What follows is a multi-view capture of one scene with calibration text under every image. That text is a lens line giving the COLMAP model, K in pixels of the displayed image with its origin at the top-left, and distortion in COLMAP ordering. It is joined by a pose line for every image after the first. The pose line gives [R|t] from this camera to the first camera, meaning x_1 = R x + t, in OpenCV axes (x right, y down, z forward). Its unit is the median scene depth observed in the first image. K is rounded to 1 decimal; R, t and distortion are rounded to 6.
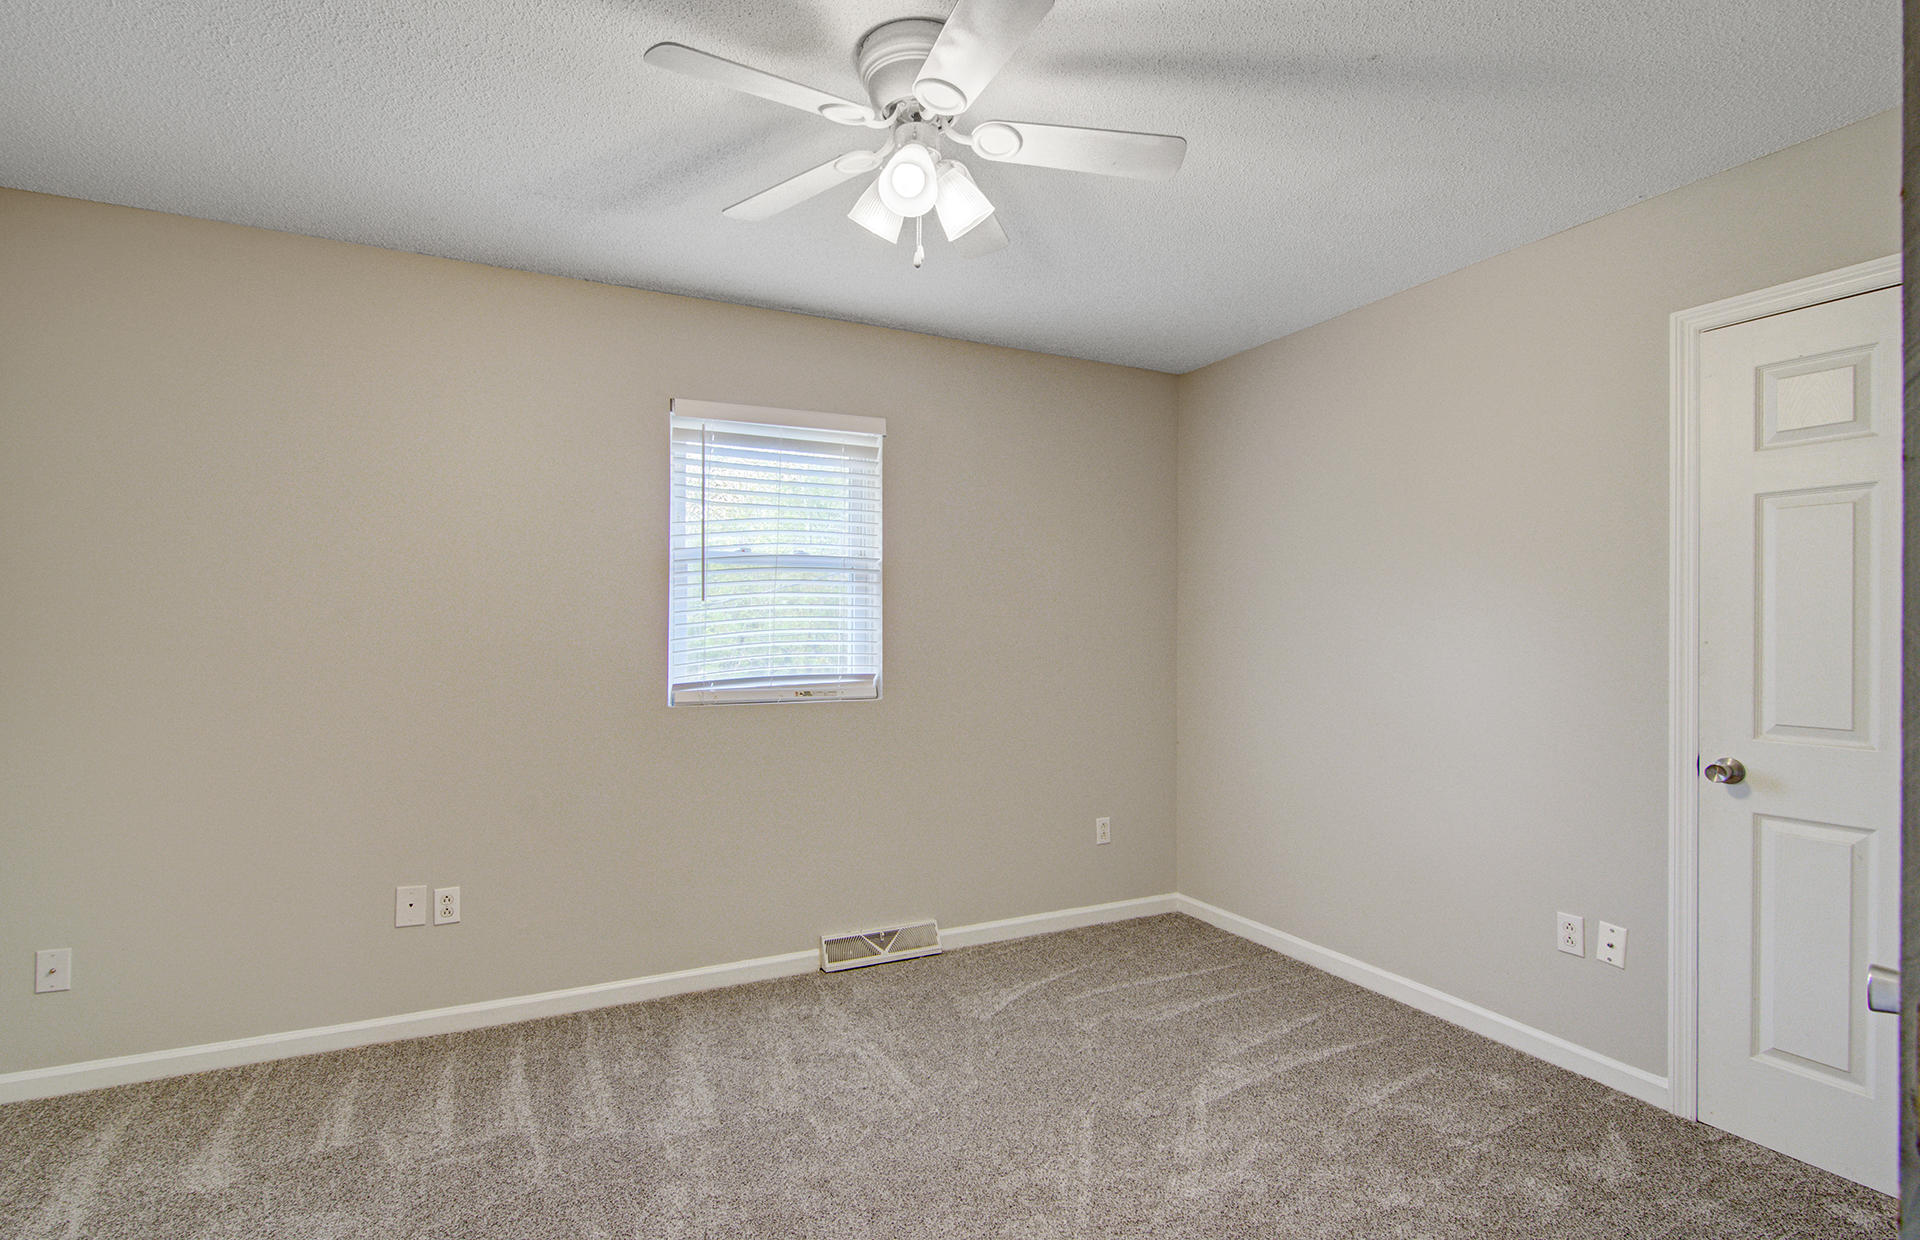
lens RADIAL K [[925.4, 0, 954.1], [0, 925.4, 633.4], [0, 0, 1]] dist [0.001482, -0.007868]
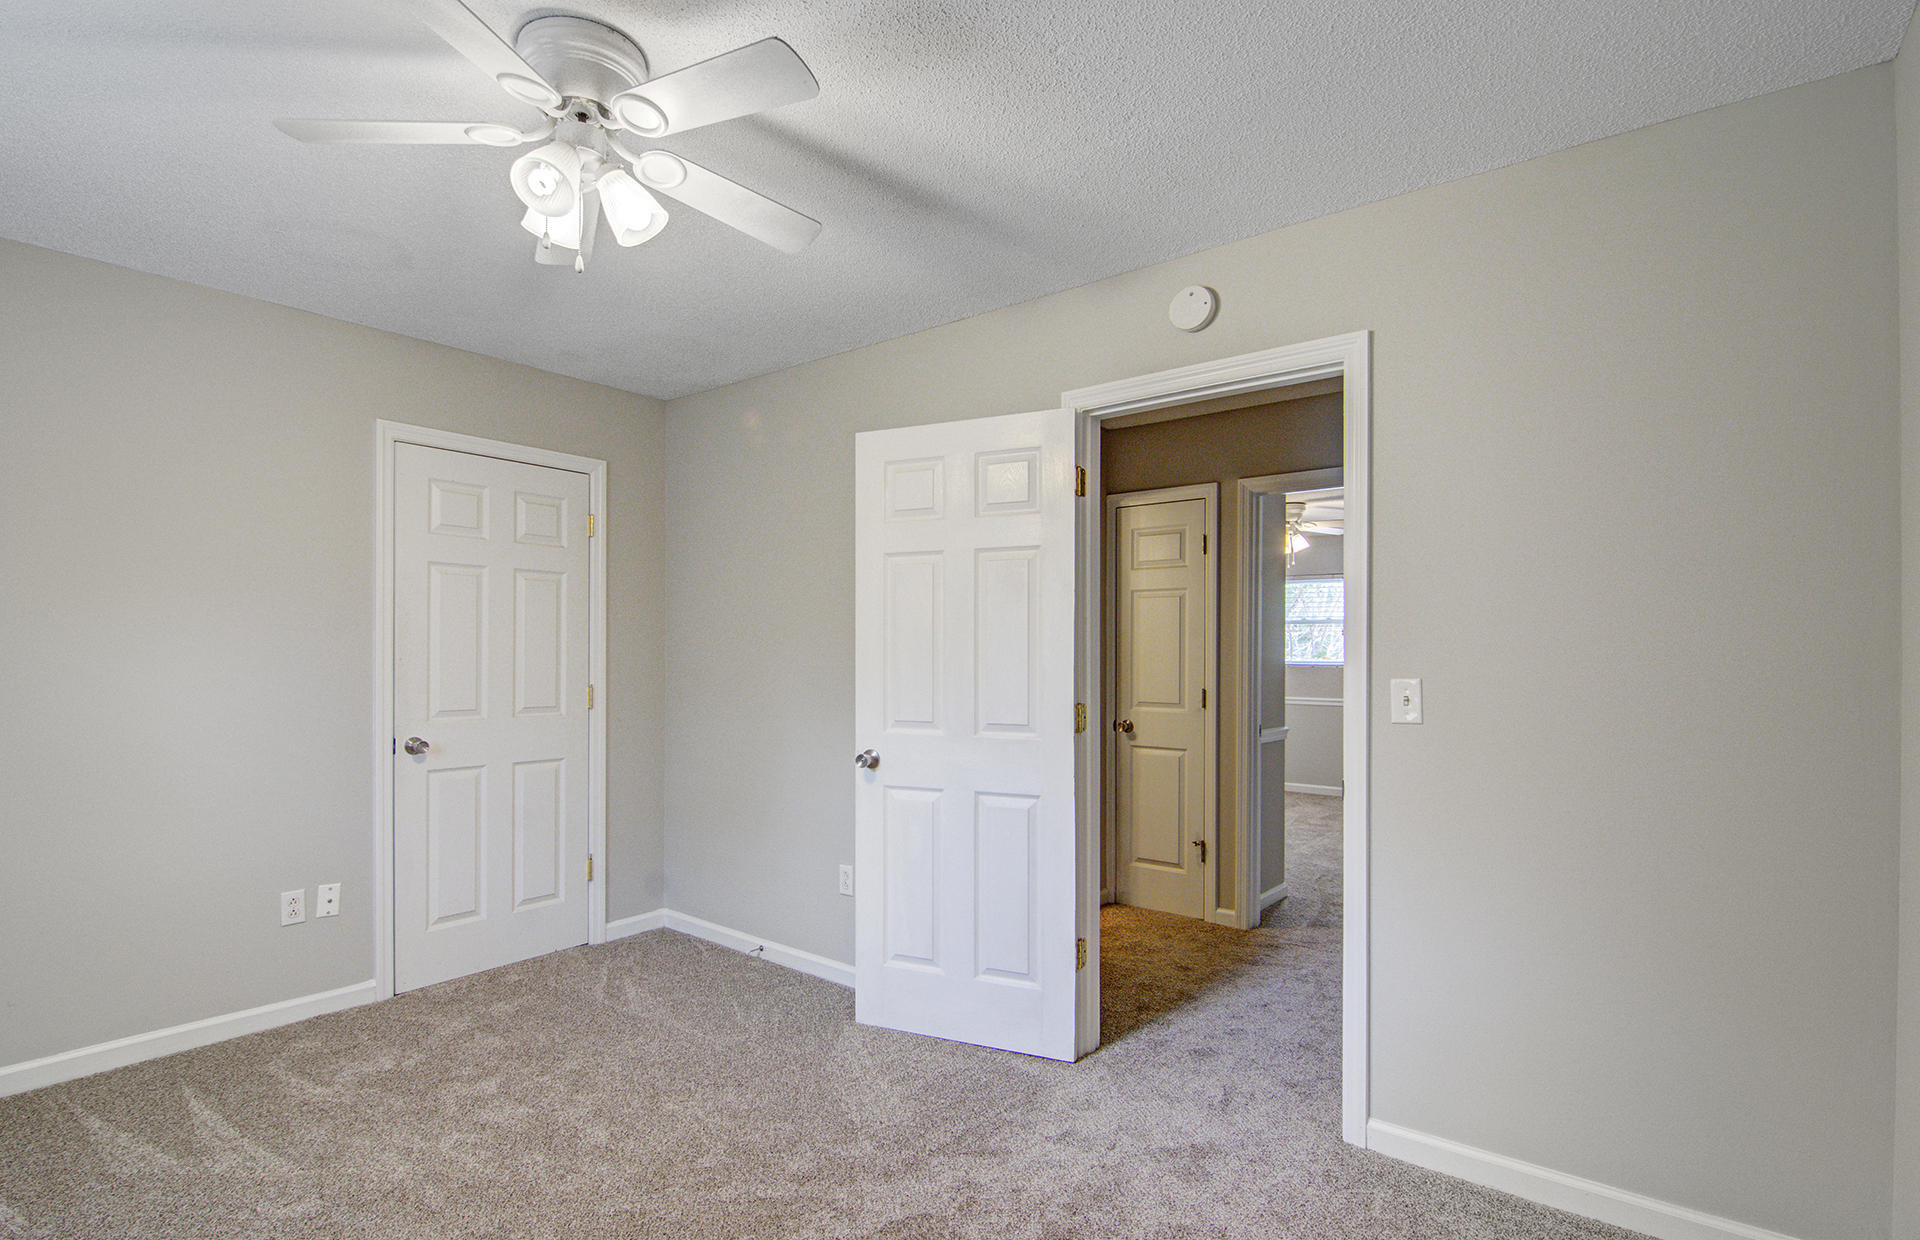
lens RADIAL K [[925.4, 0, 954.1], [0, 925.4, 633.4], [0, 0, 1]] dist [0.001482, -0.007868]
pose [[-0.405482, 0.002286, 0.914100, -0.804535], [-0.005305, 0.999974, -0.004855, -0.027165], [-0.914088, -0.006818, -0.405459, 0.745993]]
